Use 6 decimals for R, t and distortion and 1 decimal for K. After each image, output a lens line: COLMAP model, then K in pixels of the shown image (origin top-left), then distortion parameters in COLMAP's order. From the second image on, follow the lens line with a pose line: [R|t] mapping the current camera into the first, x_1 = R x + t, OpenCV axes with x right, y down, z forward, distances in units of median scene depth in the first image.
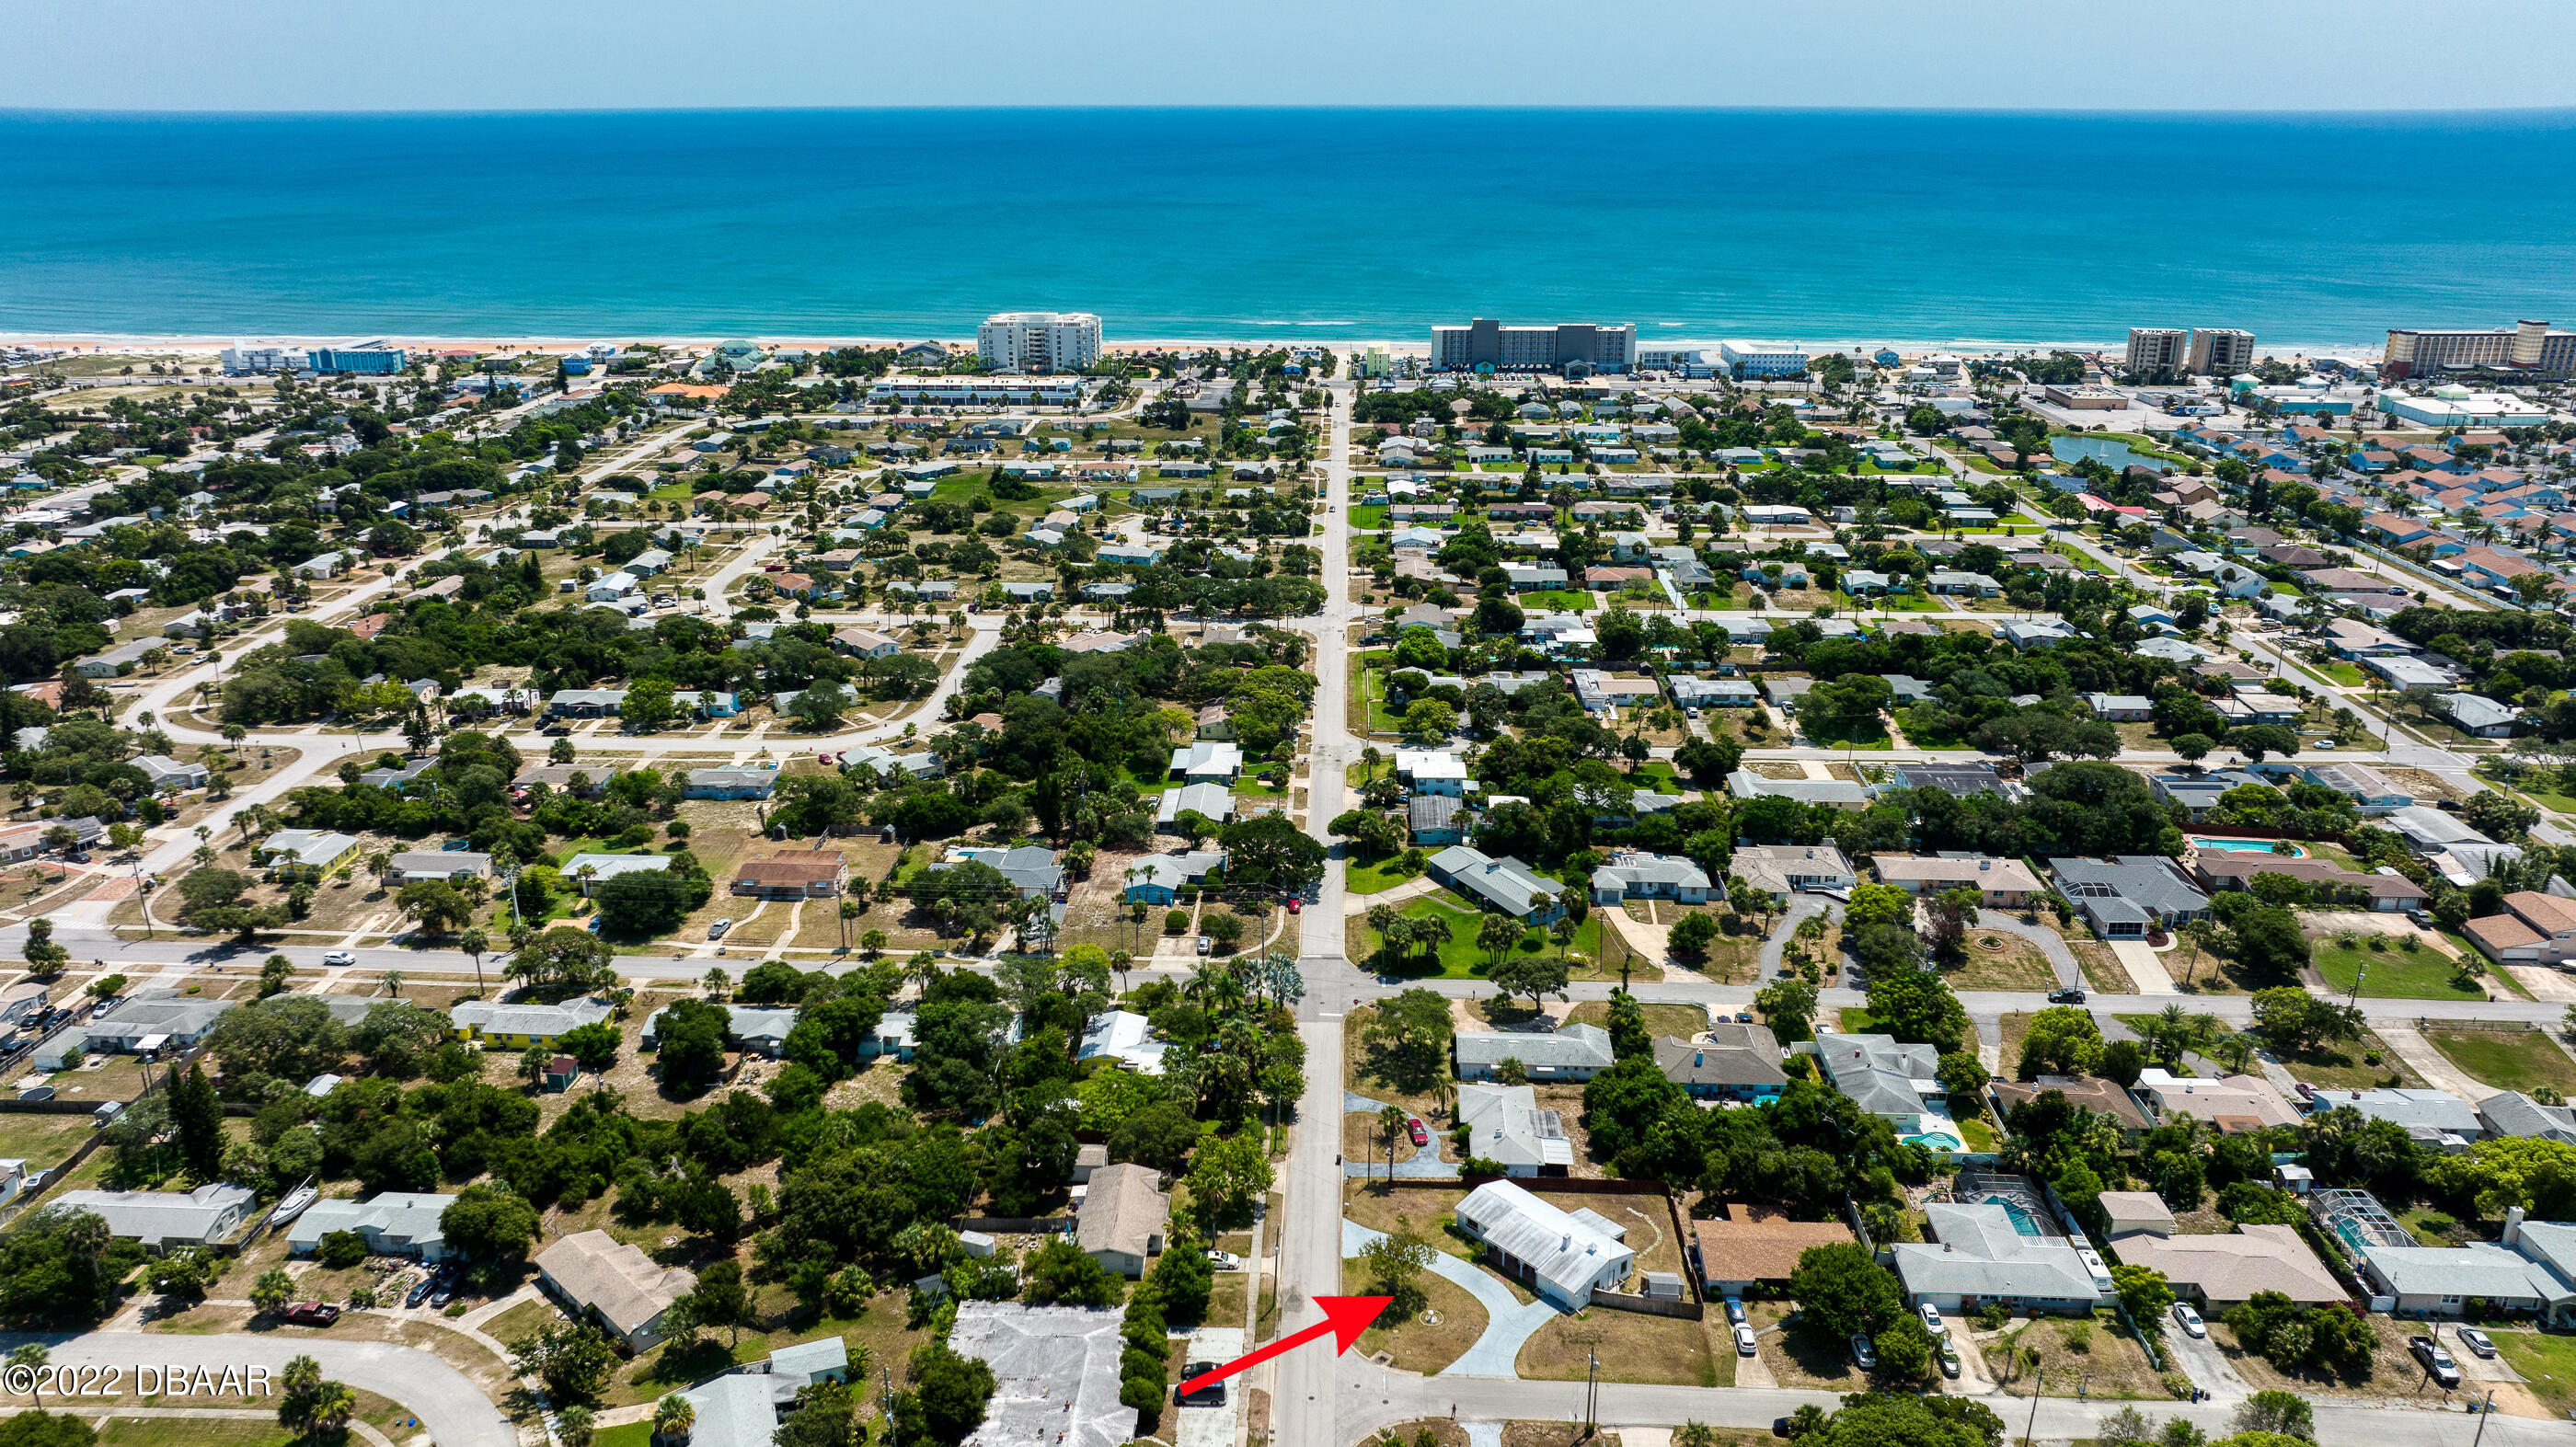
lens RADIAL K [[1817.4, 0, 1294.3], [0, 1817.4, 721.2], [0, 0, 1]] dist [-0.022236, -0.001898]
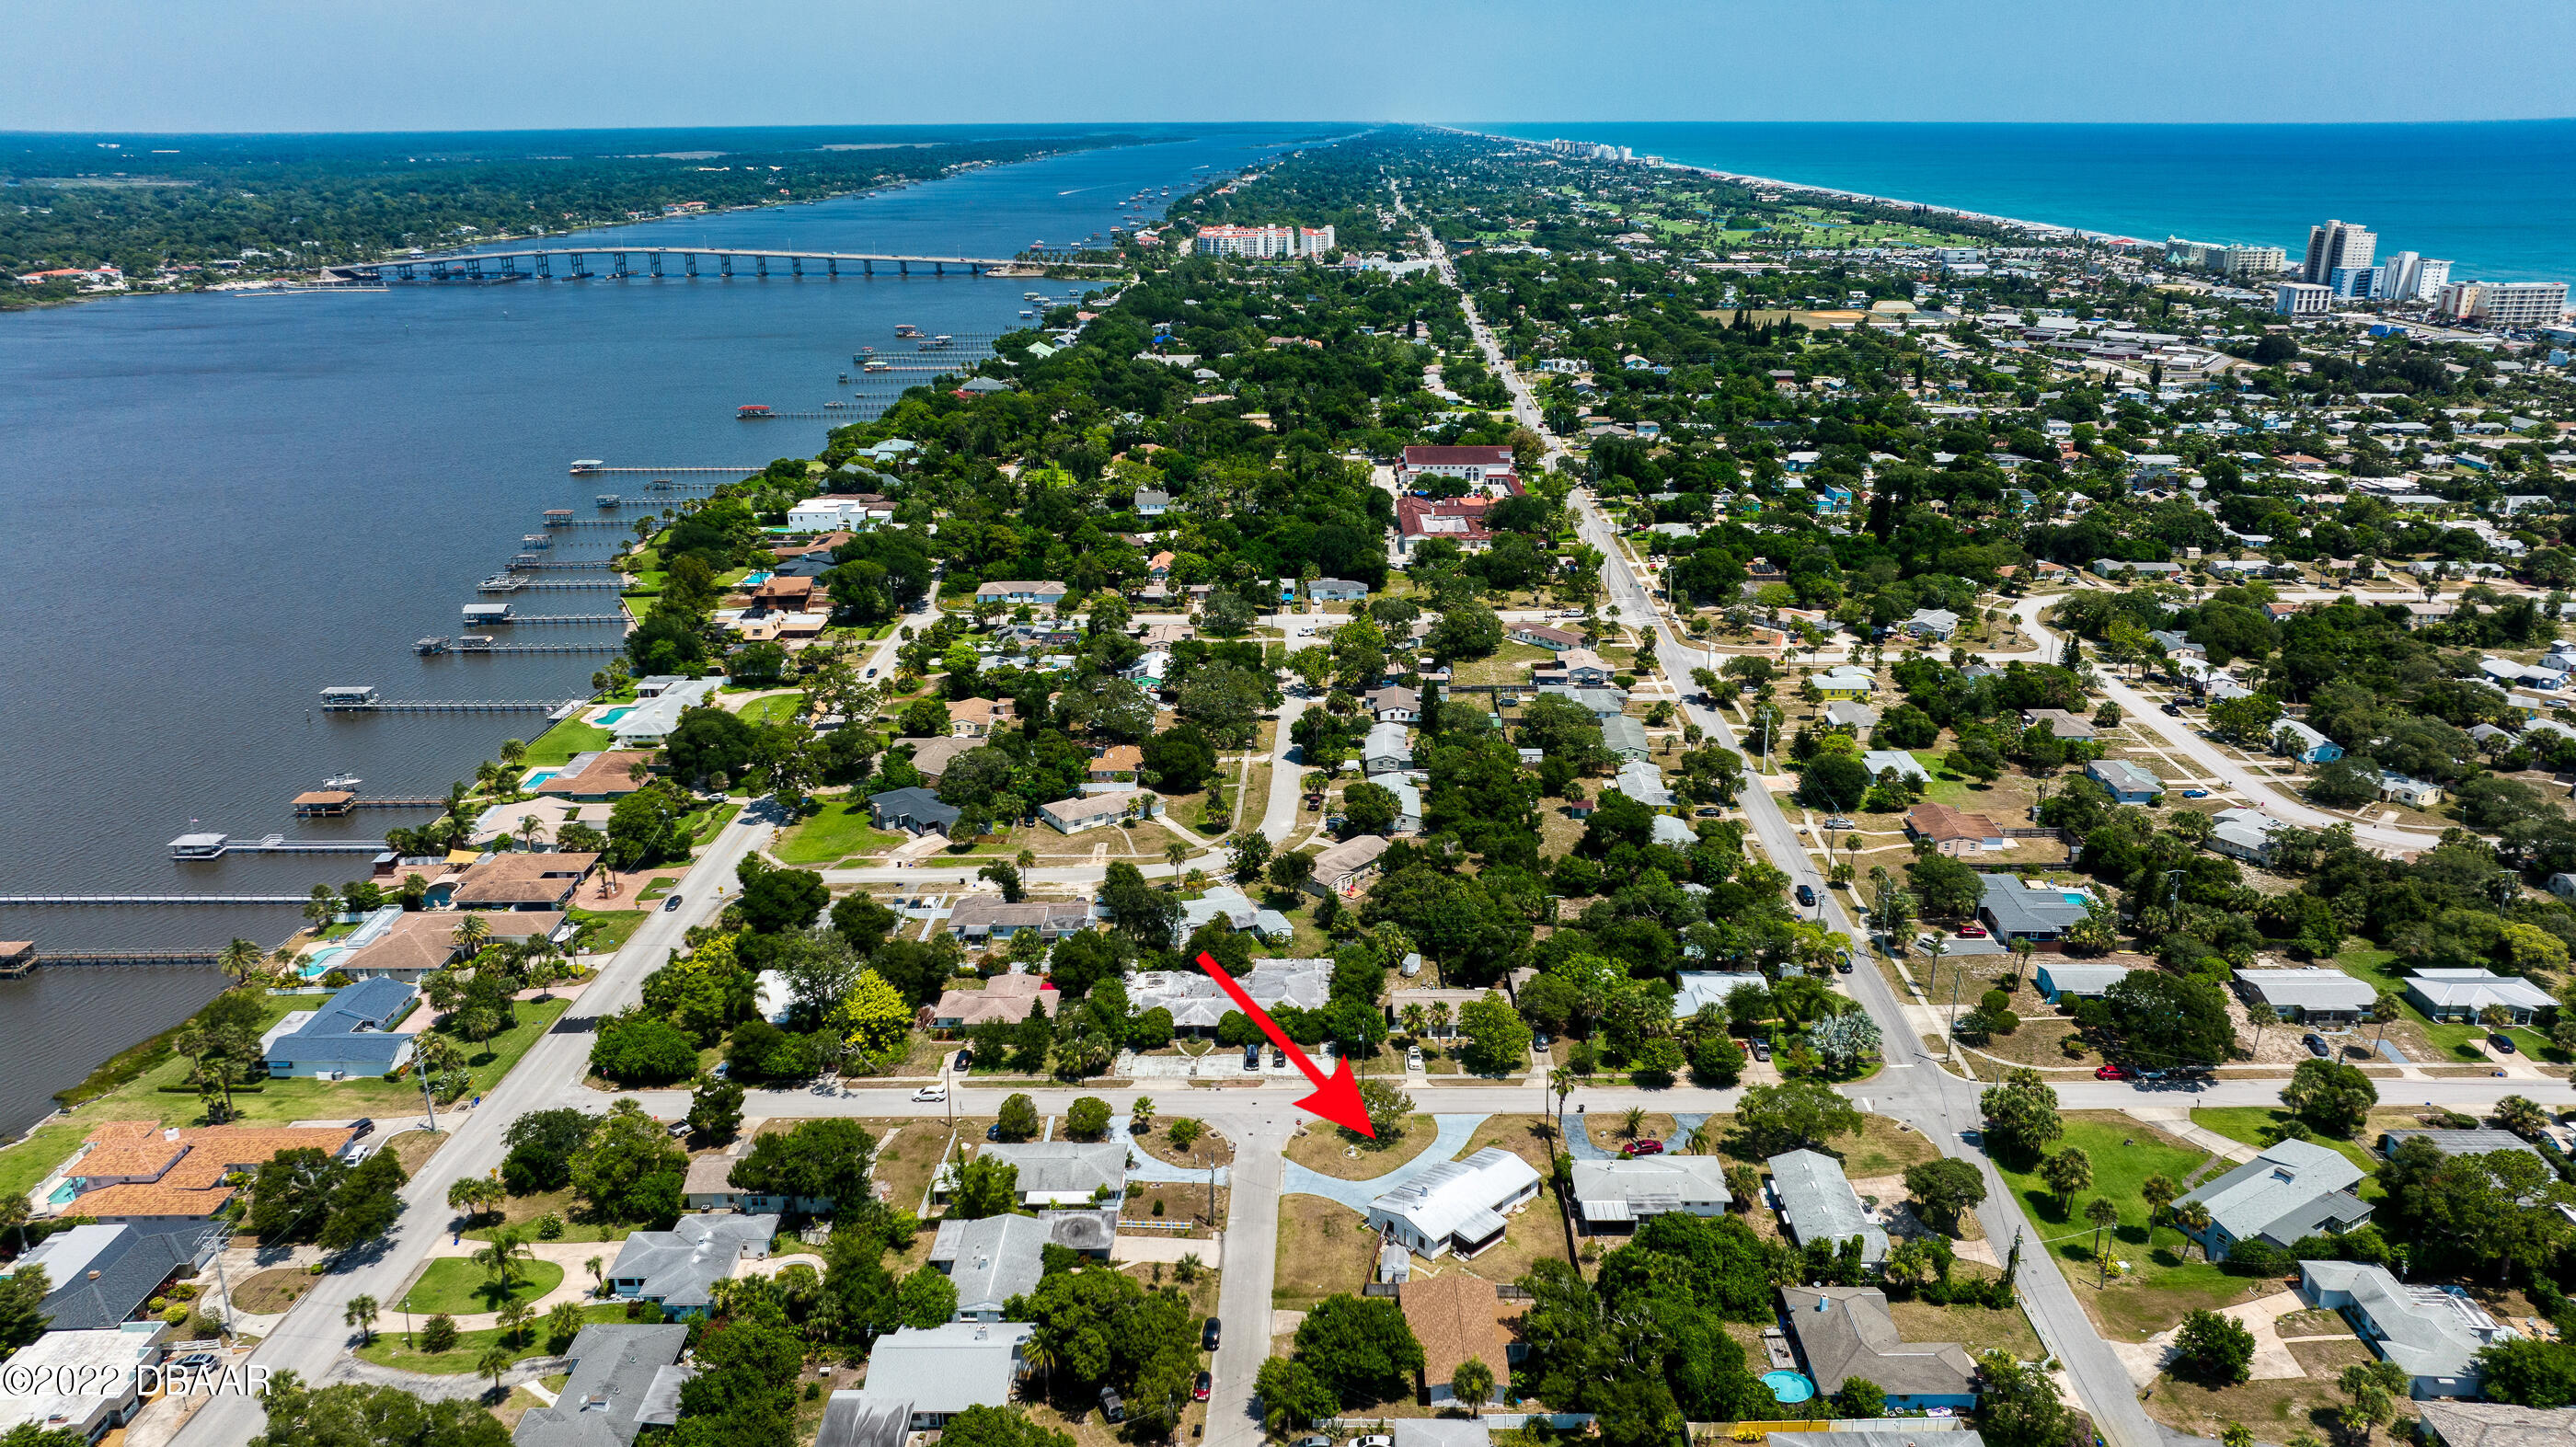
lens RADIAL K [[1817.4, 0, 1294.3], [0, 1817.4, 721.2], [0, 0, 1]] dist [-0.022236, -0.001898]
pose [[0.017174, 0.318187, -0.947873, 0.692335], [-0.323464, 0.898800, 0.295853, -0.159135], [0.946085, 0.301521, 0.118358, 0.463953]]
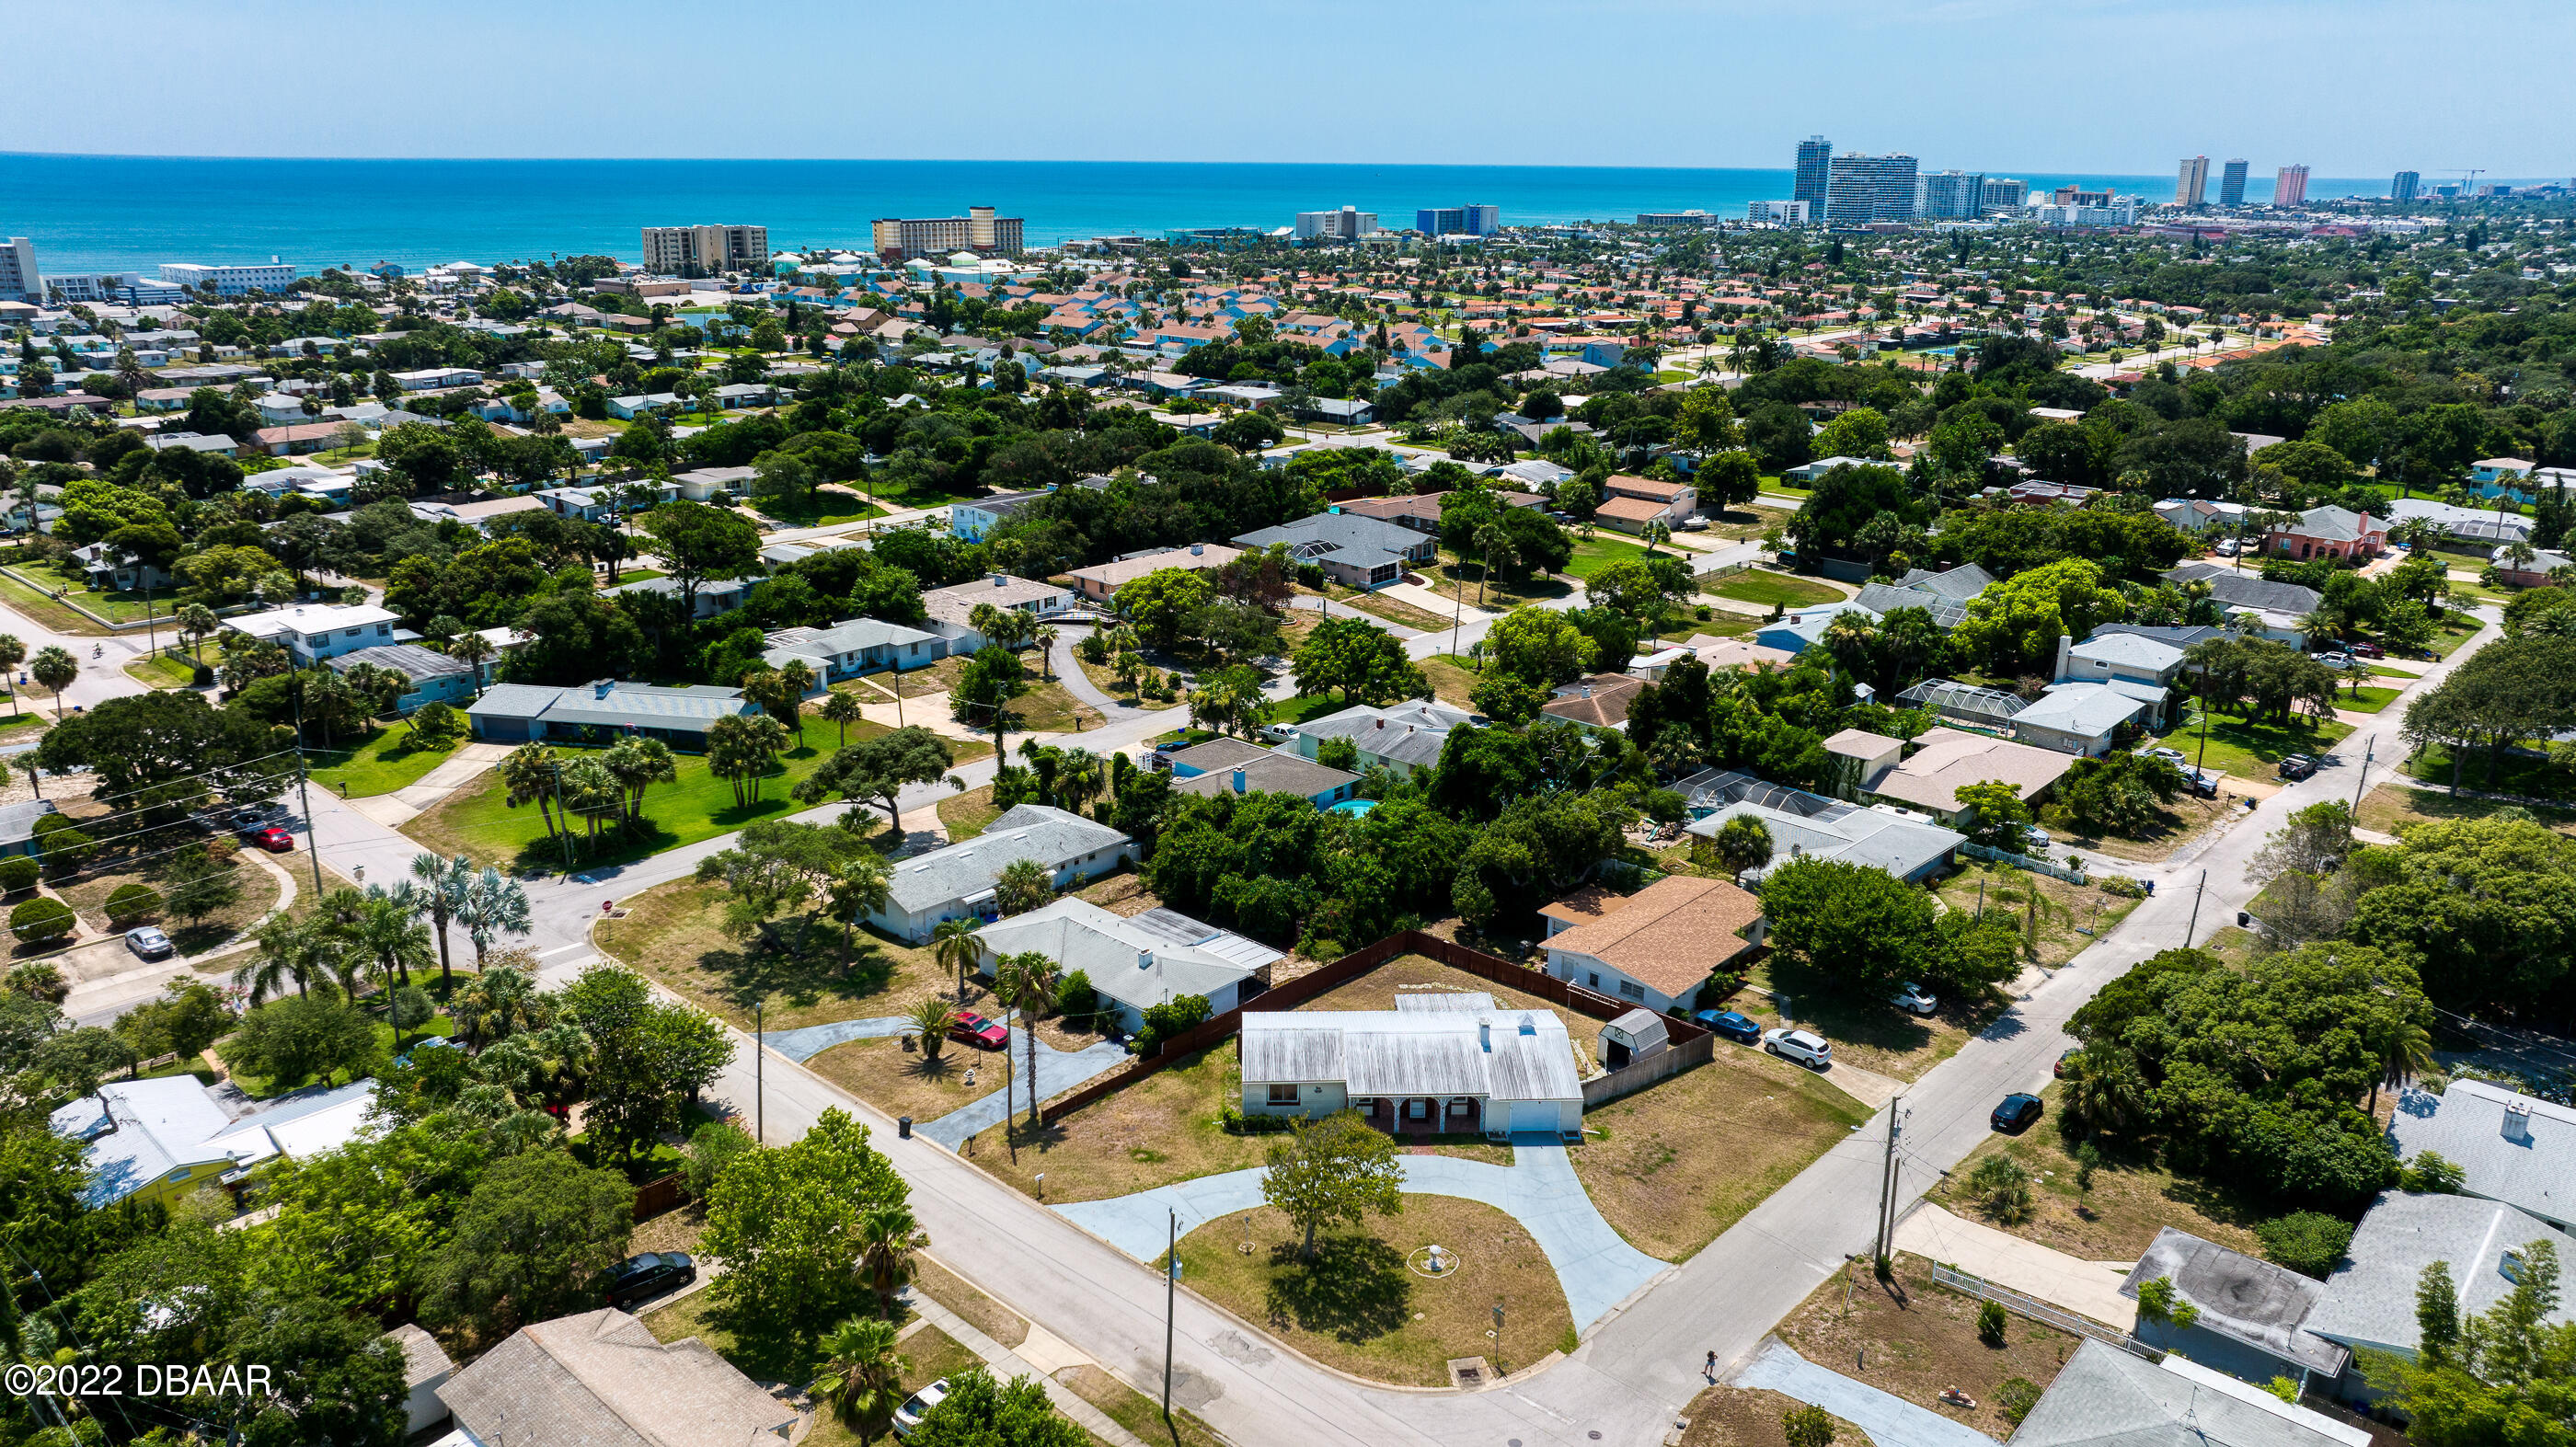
lens RADIAL K [[1817.4, 0, 1294.3], [0, 1817.4, 721.2], [0, 0, 1]] dist [-0.022236, -0.001898]
pose [[0.641974, -0.221645, 0.733991, -0.162796], [0.241923, 0.966959, 0.080401, 0.091798], [-0.727559, 0.125954, 0.674383, 0.433015]]
